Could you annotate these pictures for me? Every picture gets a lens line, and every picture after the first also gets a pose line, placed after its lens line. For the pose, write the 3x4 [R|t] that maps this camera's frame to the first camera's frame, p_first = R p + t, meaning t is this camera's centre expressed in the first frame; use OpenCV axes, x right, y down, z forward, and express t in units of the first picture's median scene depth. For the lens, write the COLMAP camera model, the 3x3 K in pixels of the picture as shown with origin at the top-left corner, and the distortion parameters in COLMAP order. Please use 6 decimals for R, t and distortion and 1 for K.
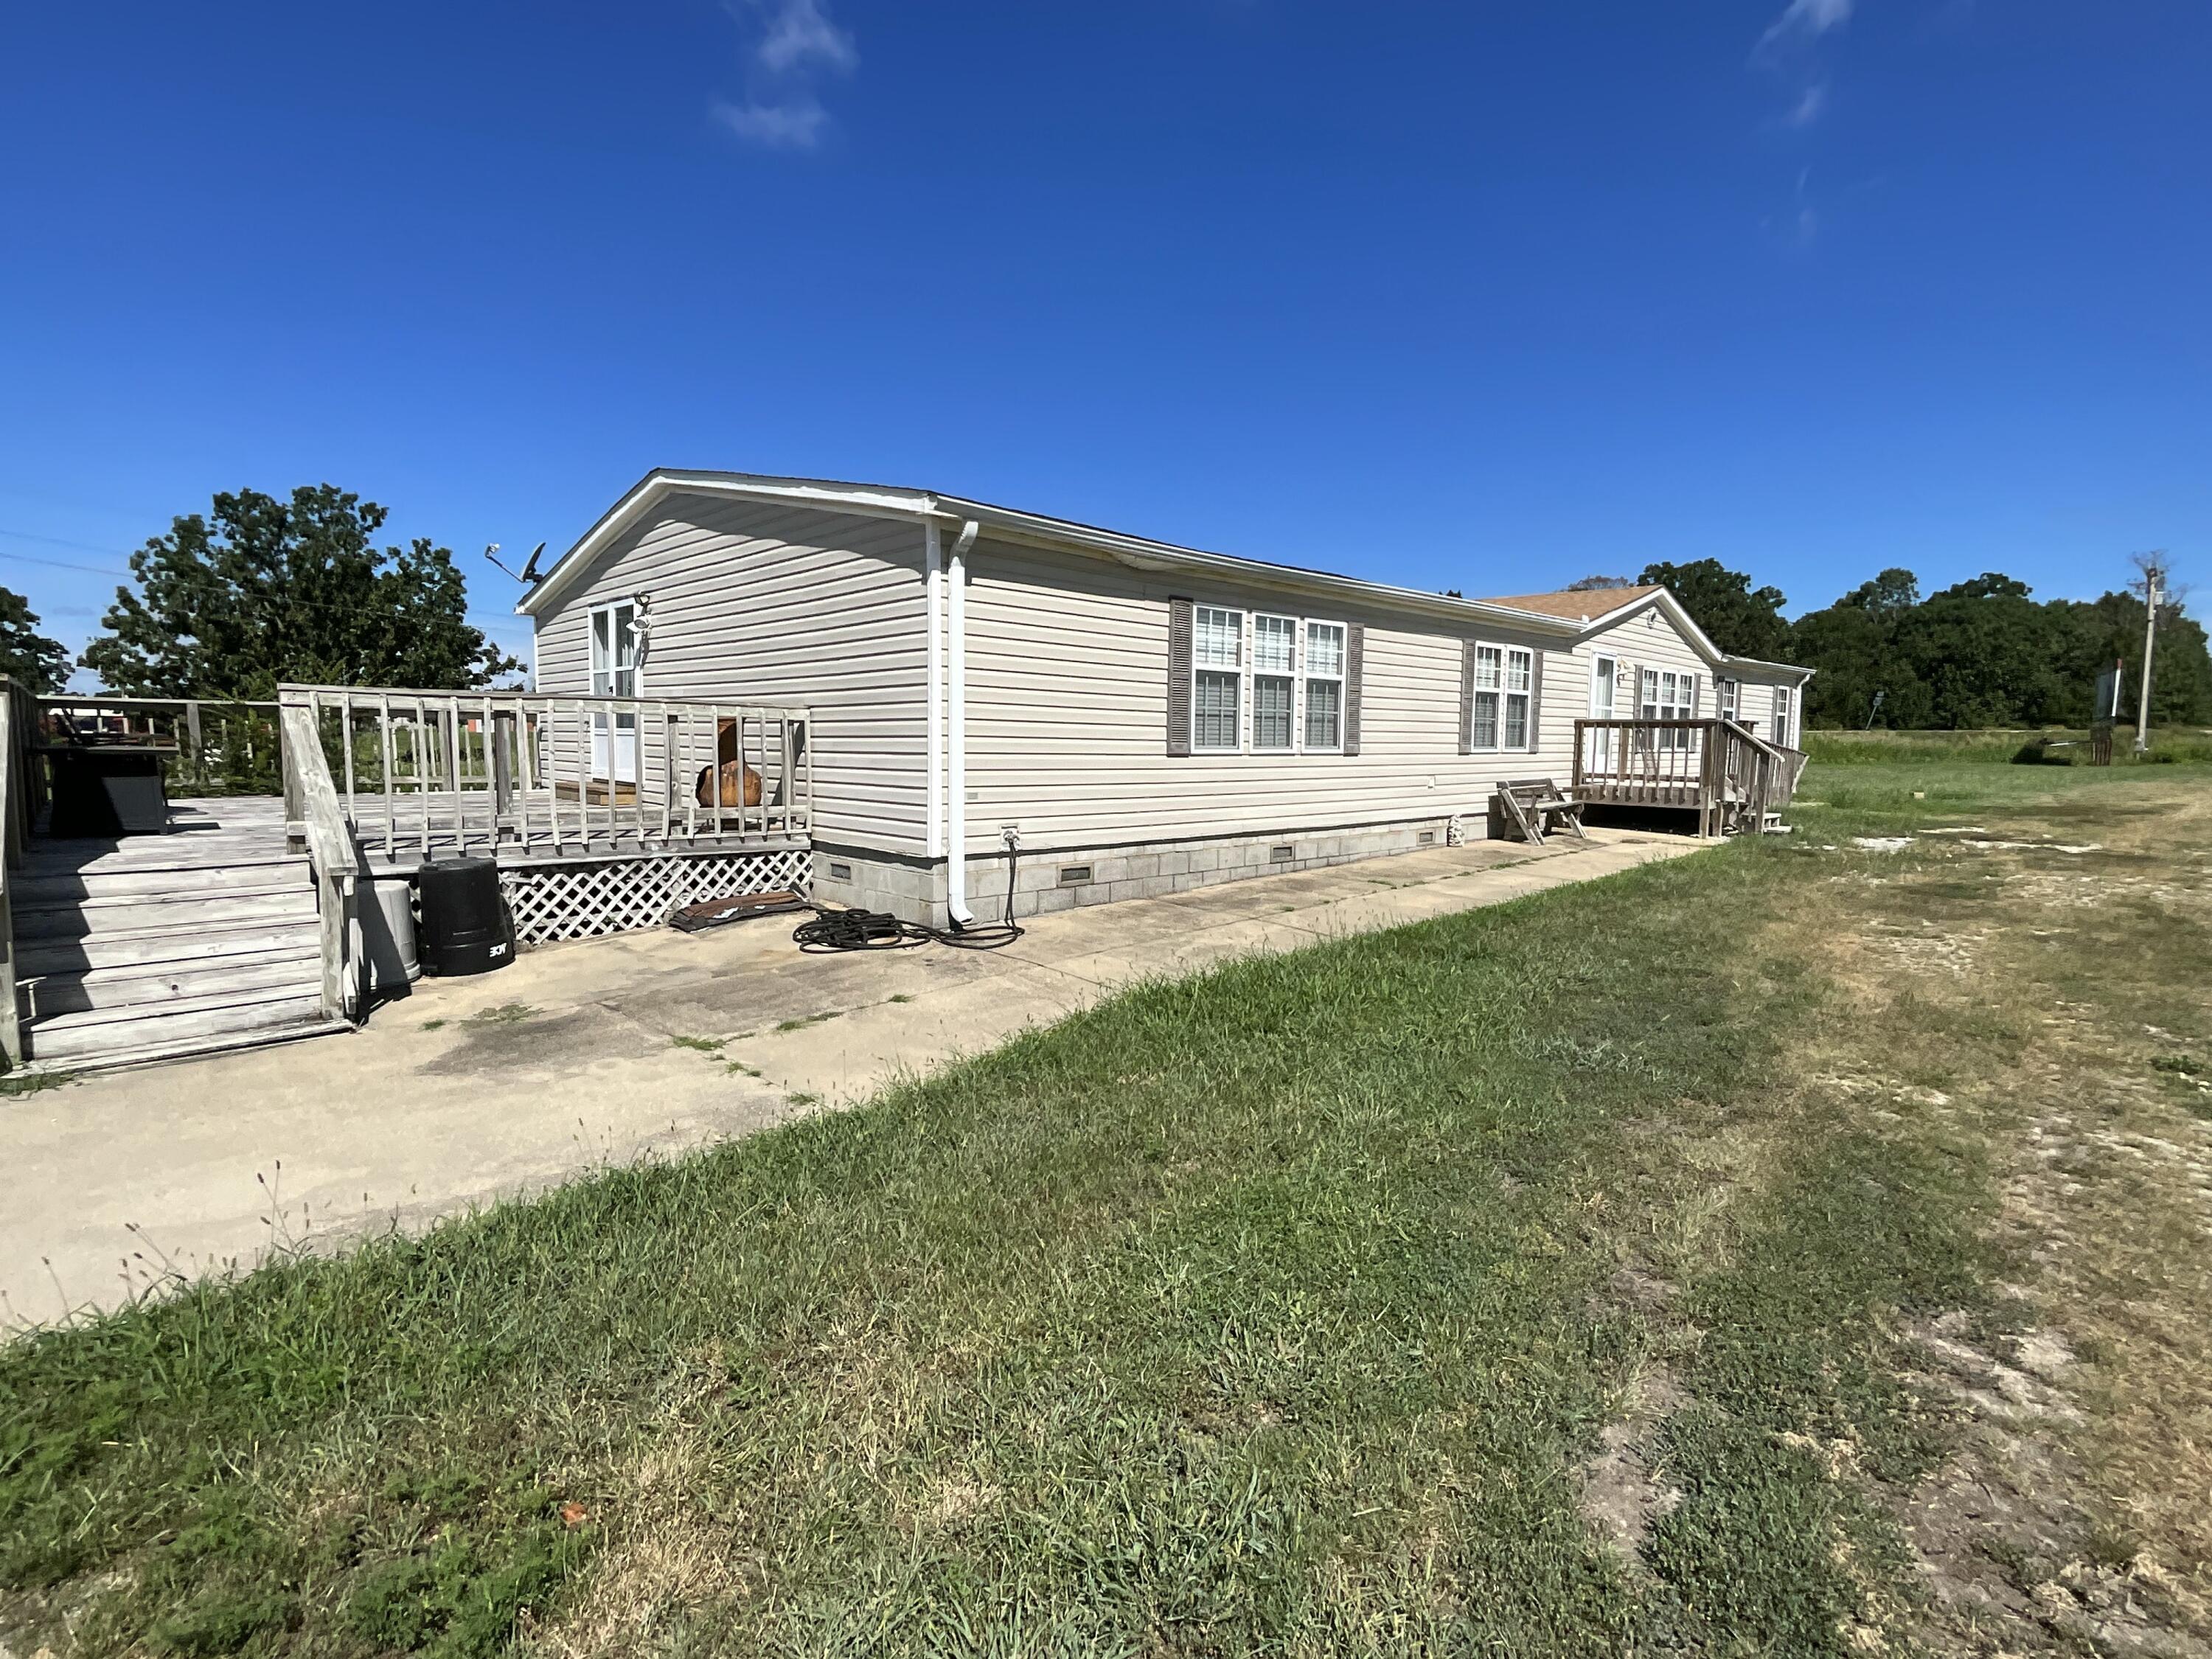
lens RADIAL K [[1045.2, 0, 1097.1], [0, 1045.2, 833.6], [0, 0, 1]] dist [0.002722, -0.002317]
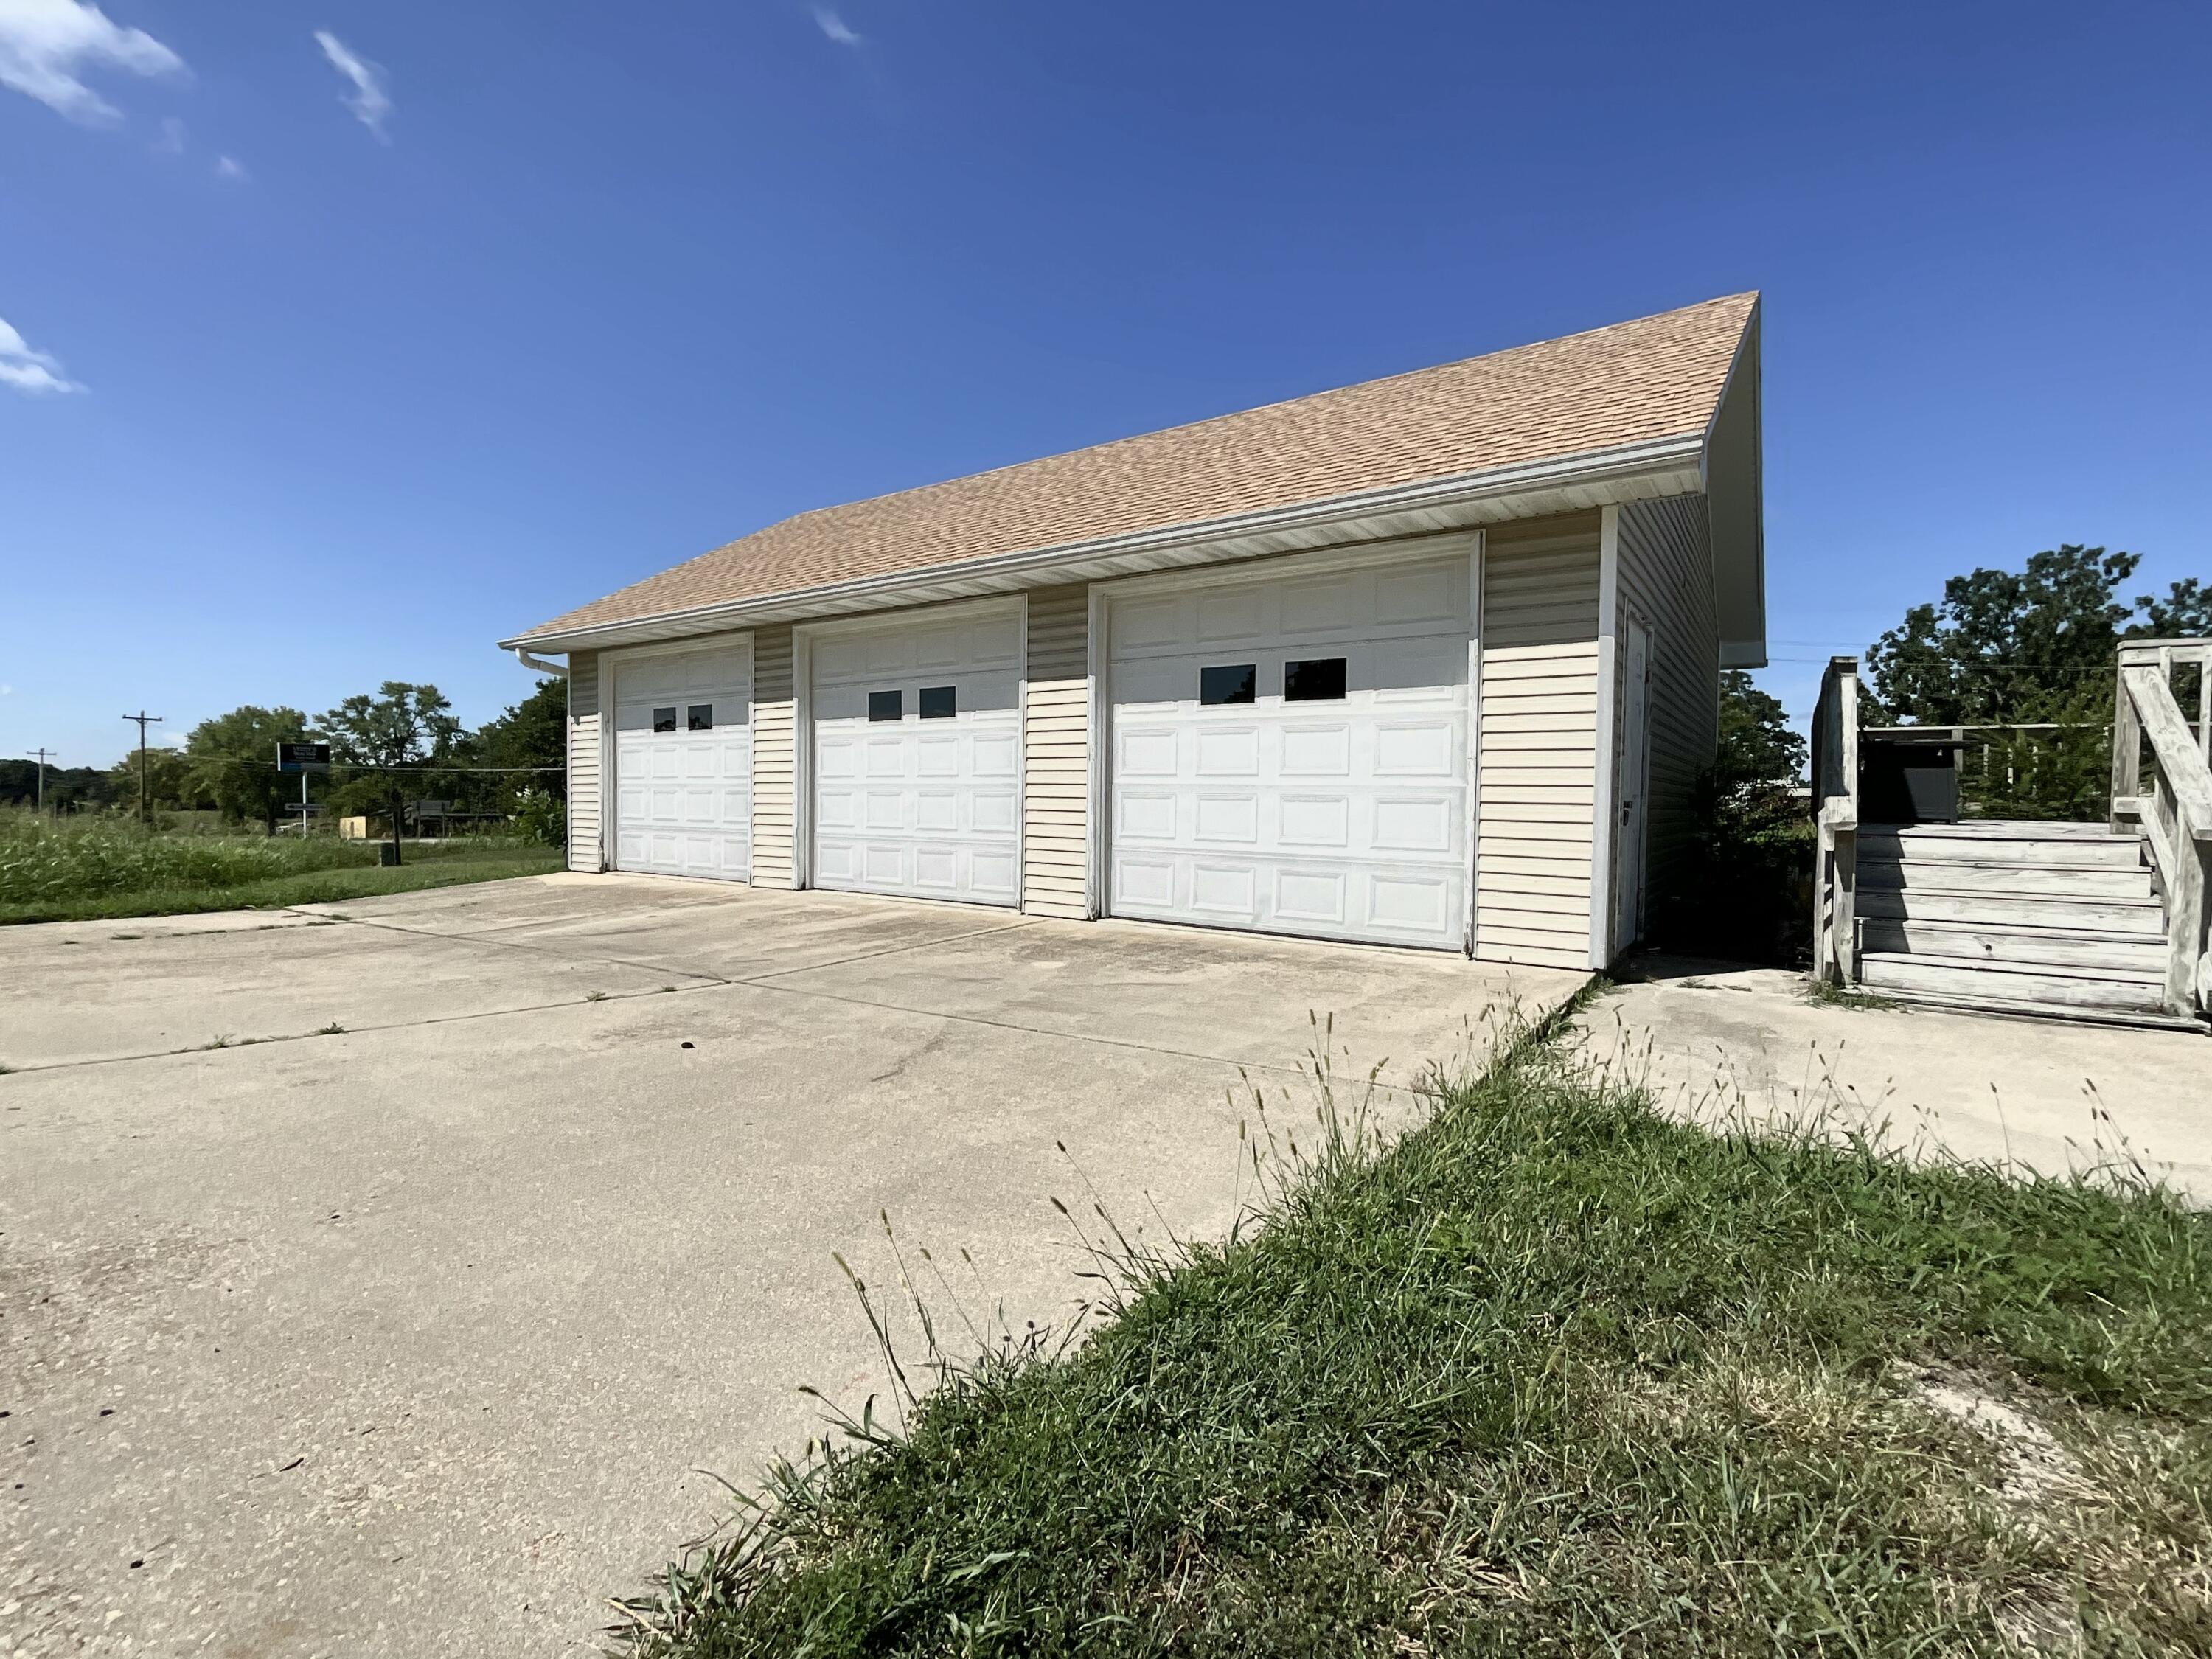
lens RADIAL K [[987.7, 0, 1110.0], [0, 987.7, 832.4], [0, 0, 1]] dist [0.003052, -0.002884]
pose [[0.191355, 0.021655, -0.981282, -0.099370], [-0.100827, 0.994901, 0.002294, 0.089638], [0.976328, 0.098501, 0.192563, 0.006431]]
